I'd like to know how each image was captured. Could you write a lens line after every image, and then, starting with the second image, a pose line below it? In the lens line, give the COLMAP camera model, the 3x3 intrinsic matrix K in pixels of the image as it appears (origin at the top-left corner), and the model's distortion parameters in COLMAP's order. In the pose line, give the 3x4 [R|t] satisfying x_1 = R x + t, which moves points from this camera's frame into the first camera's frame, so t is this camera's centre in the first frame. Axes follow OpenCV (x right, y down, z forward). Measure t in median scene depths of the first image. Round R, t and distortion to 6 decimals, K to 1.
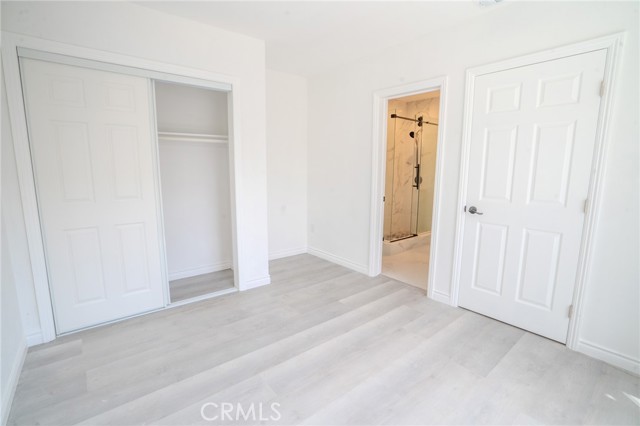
lens RADIAL K [[296.2, 0, 318.3], [0, 296.2, 210.4], [0, 0, 1]] dist [-0.004415, -0.000001]
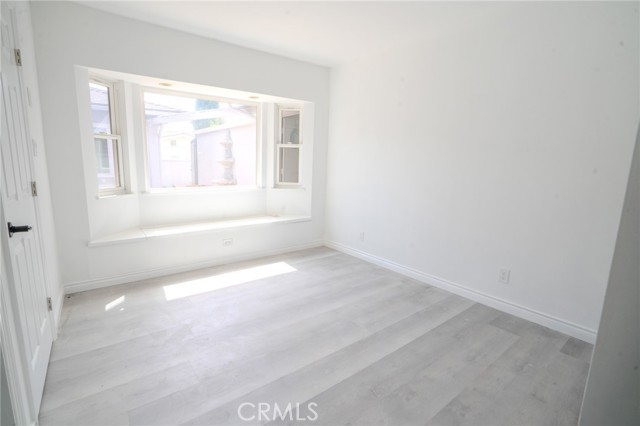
lens RADIAL K [[296.2, 0, 318.3], [0, 296.2, 210.4], [0, 0, 1]] dist [-0.004415, -0.000001]
pose [[-0.999260, -0.031791, 0.021658, 0.005628], [-0.023664, 0.951903, 0.305483, -0.267780], [-0.030328, 0.304745, -0.951951, 1.955725]]
